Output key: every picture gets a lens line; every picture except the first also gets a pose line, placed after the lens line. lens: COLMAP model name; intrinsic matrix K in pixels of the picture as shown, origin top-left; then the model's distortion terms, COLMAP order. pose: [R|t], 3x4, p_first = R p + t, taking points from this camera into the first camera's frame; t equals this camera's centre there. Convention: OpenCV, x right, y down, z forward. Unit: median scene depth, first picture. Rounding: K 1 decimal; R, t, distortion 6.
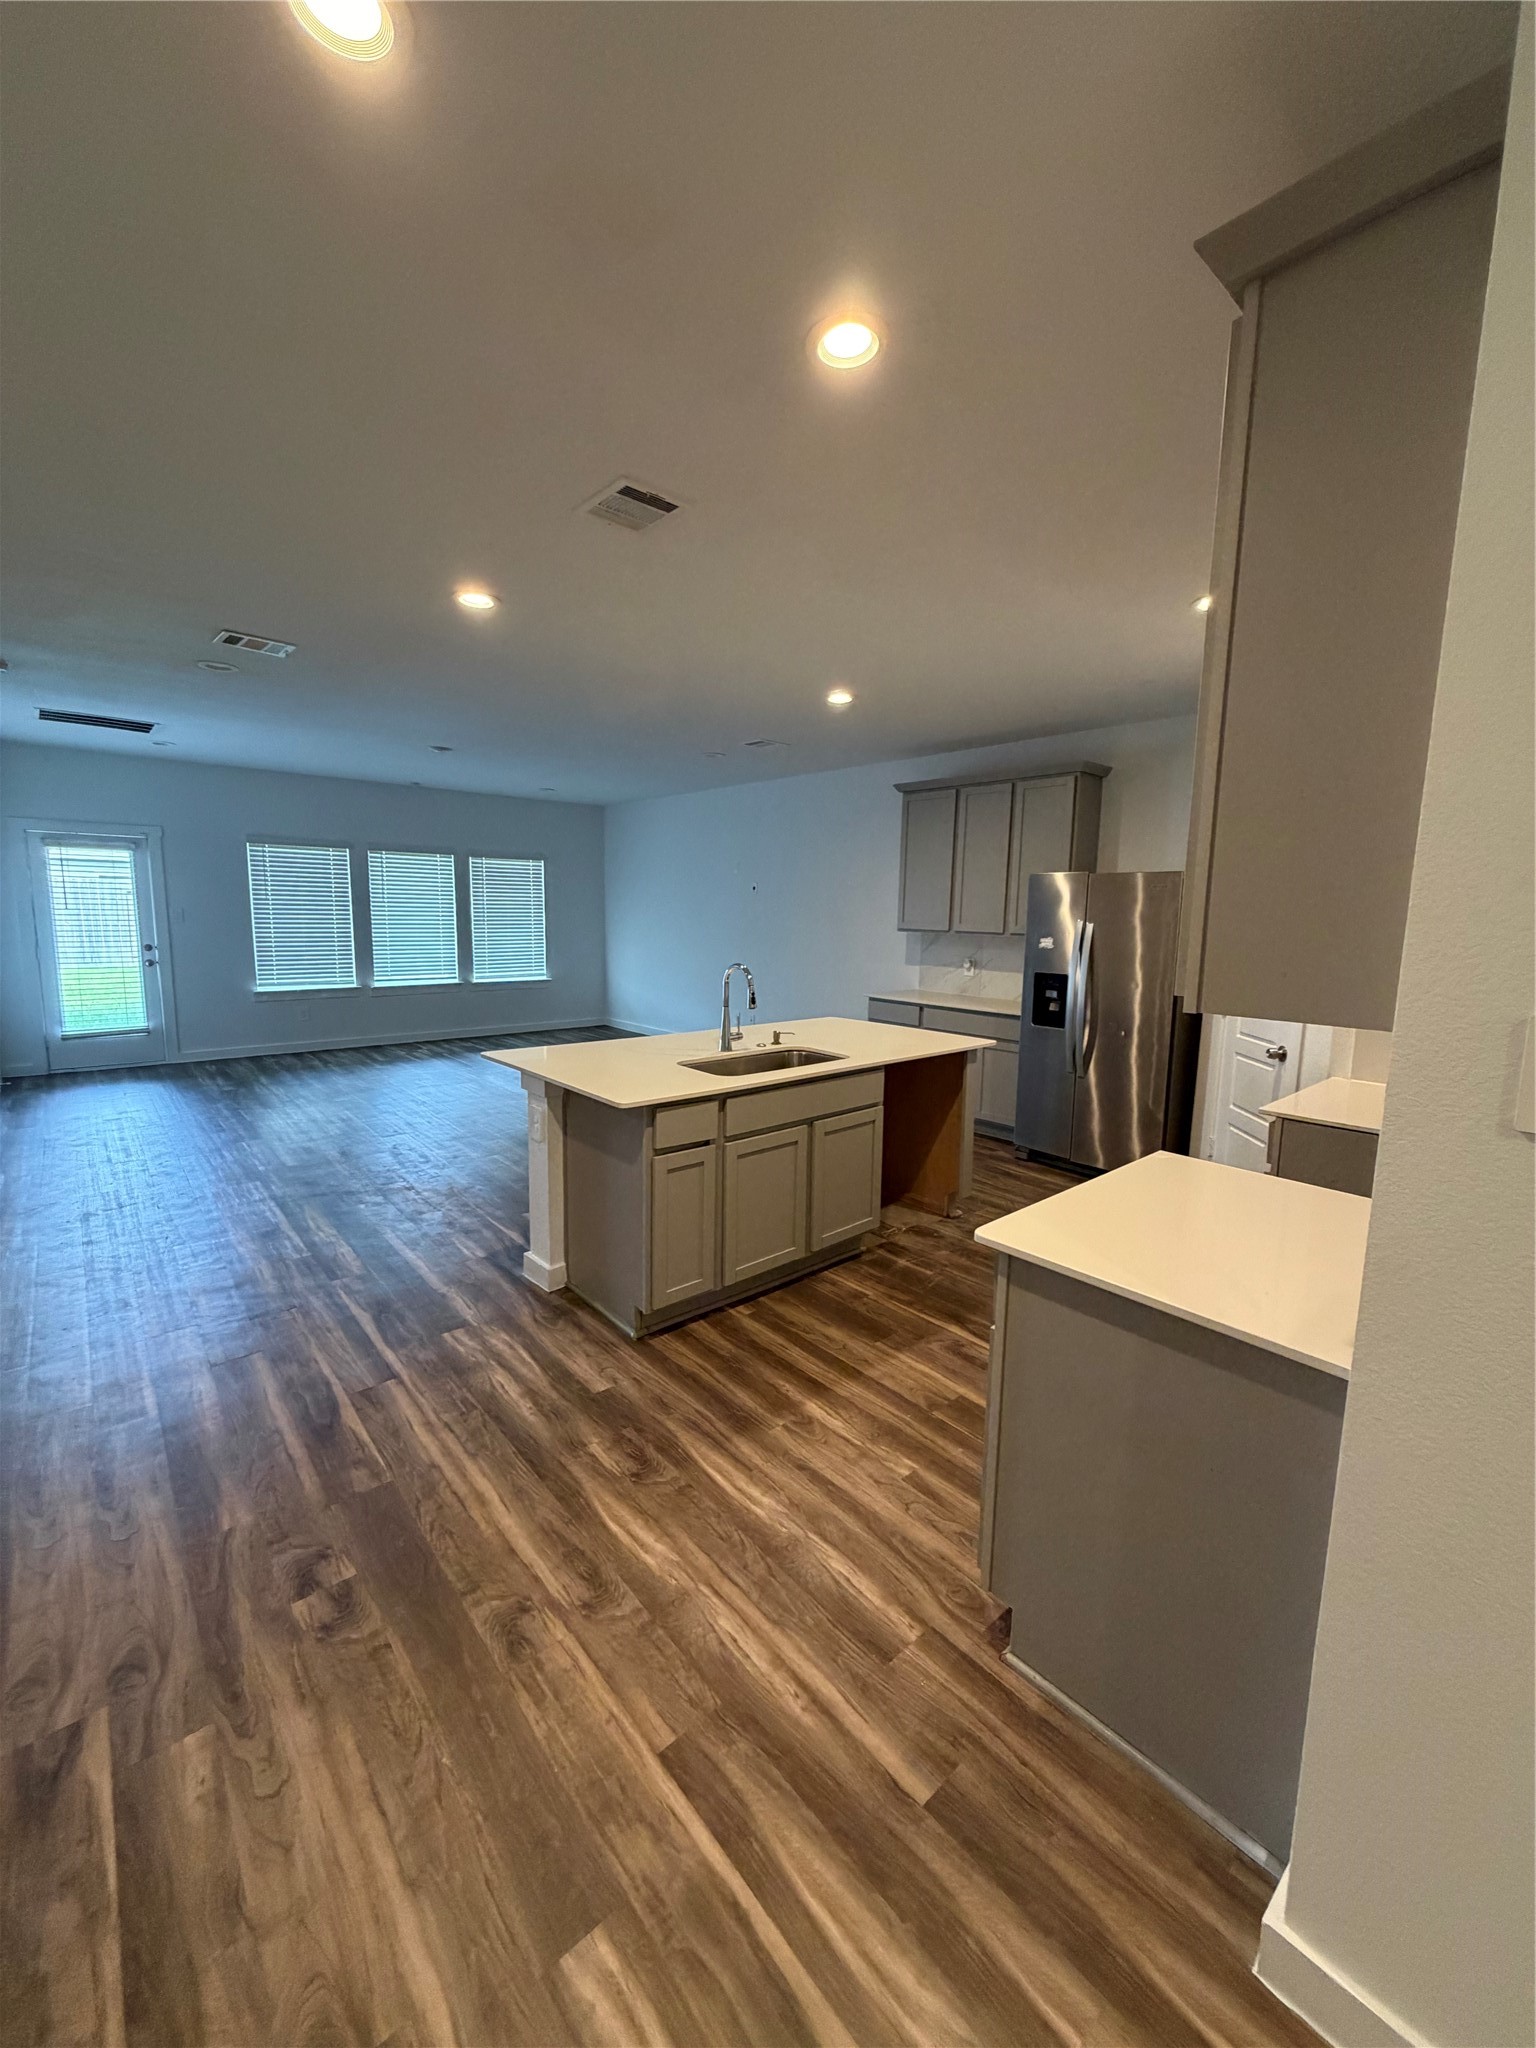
lens RADIAL K [[816.6, 0, 769.1], [0, 816.6, 1020.1], [0, 0, 1]] dist [0.000389, -0.000057]
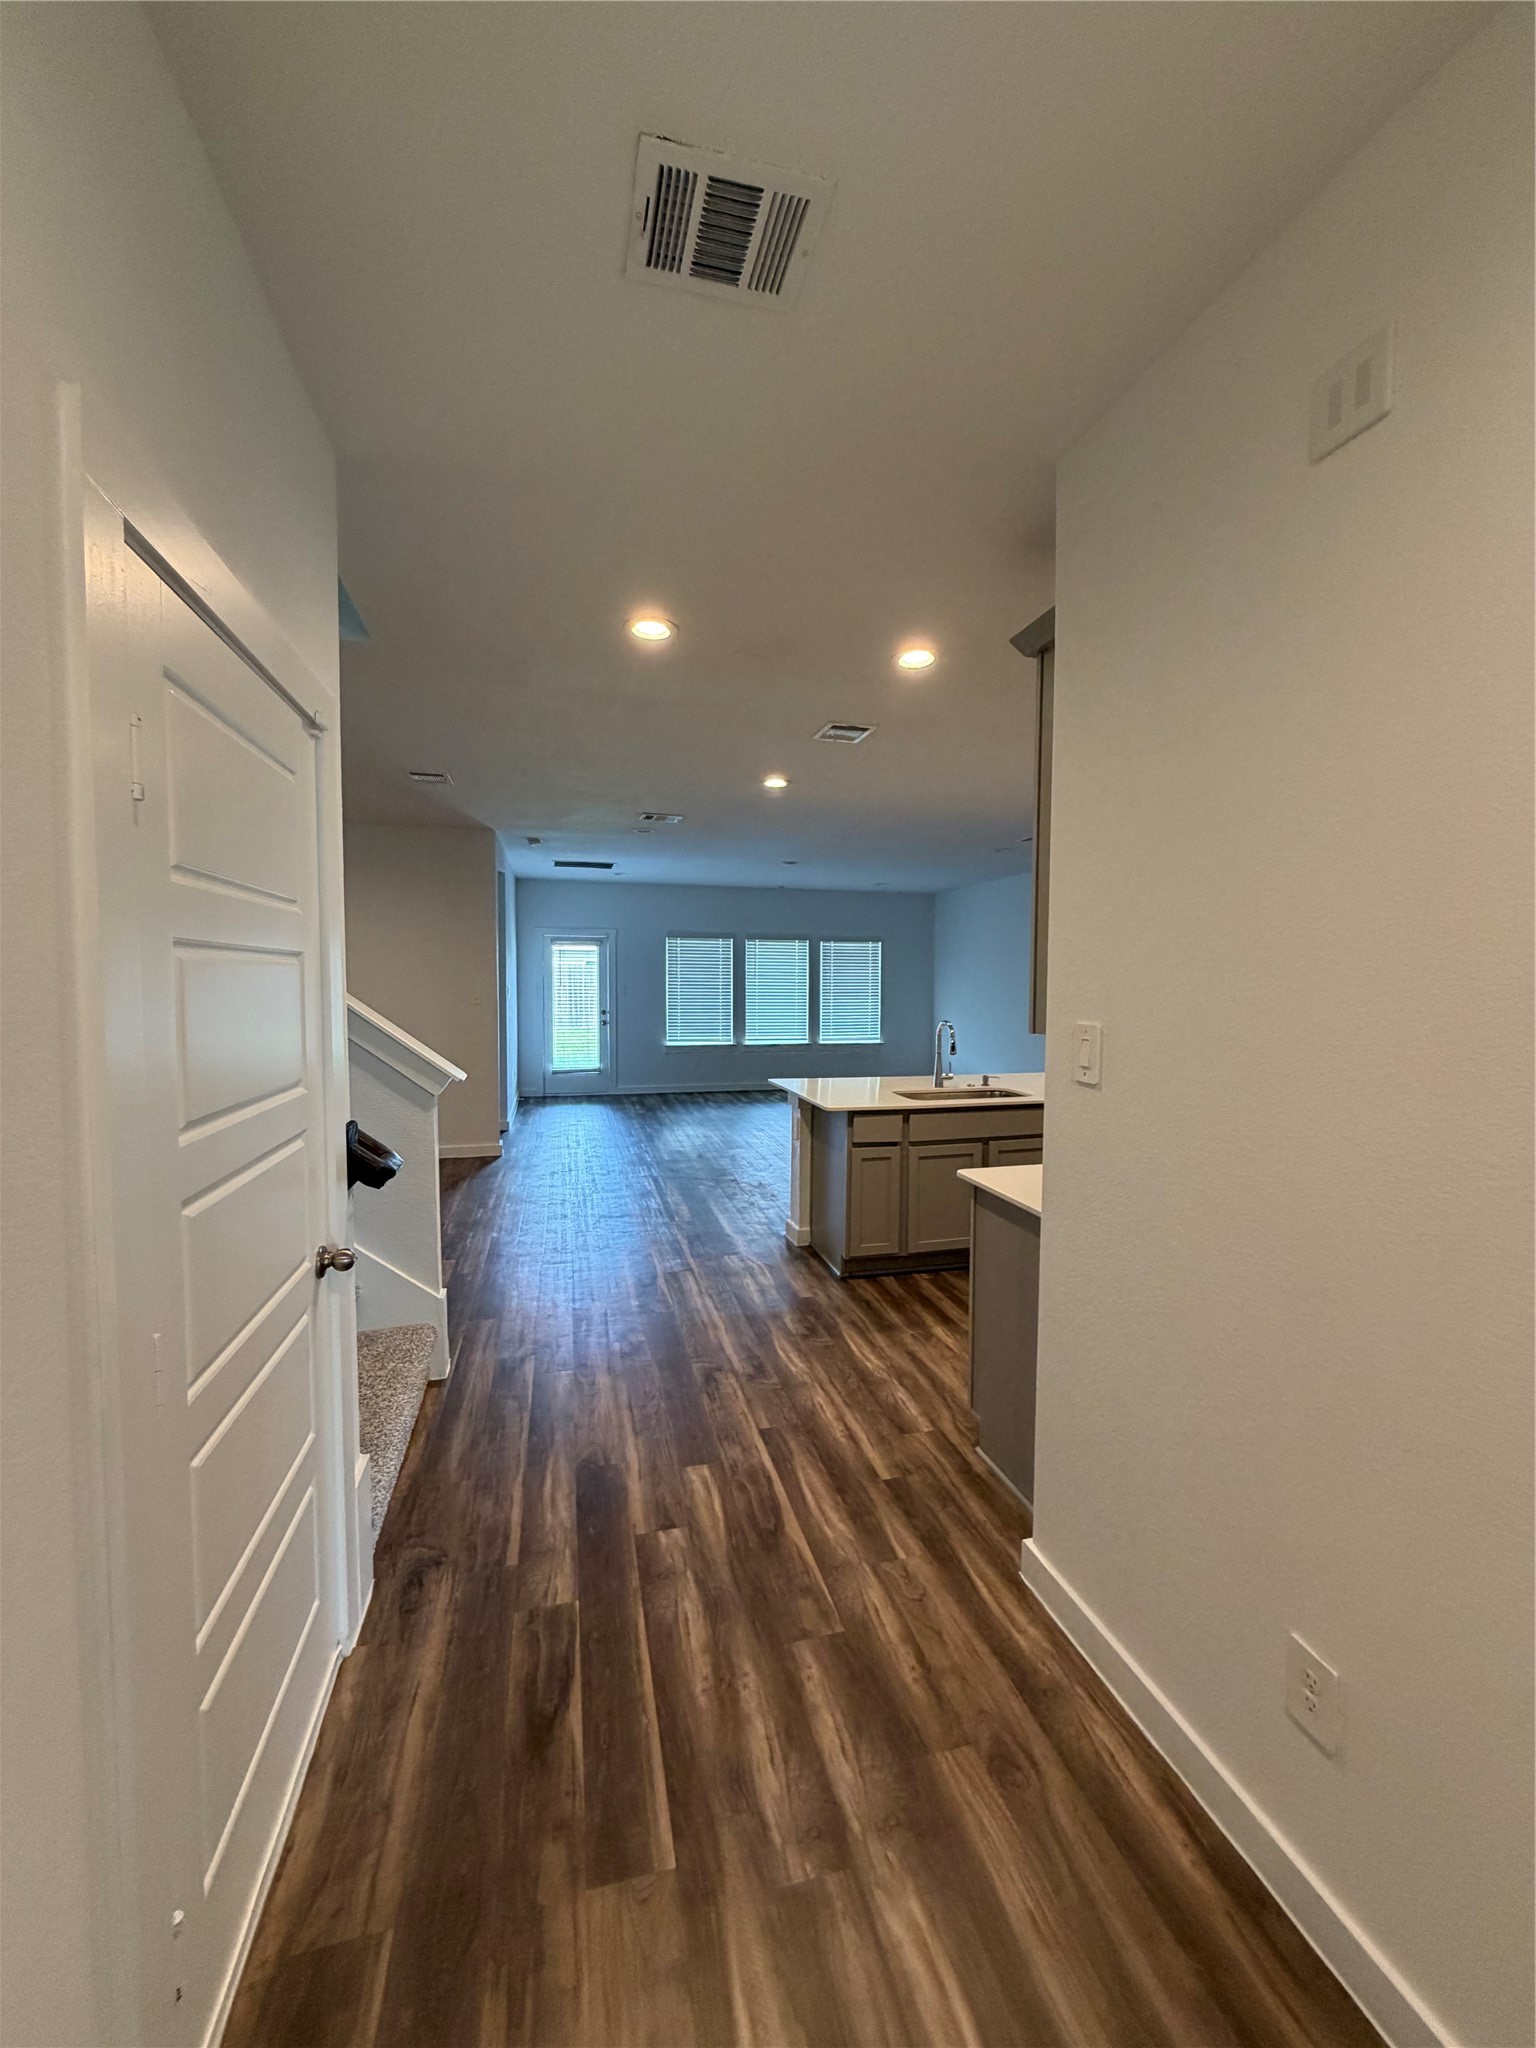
lens RADIAL K [[816.6, 0, 769.7], [0, 816.6, 1020.3], [0, 0, 1]] dist [0.000389, -0.000057]
pose [[0.894478, 0.009587, -0.447008, 0.380124], [-0.049790, 0.995687, -0.078278, 0.060994], [0.444330, 0.092274, 0.891098, -0.393927]]
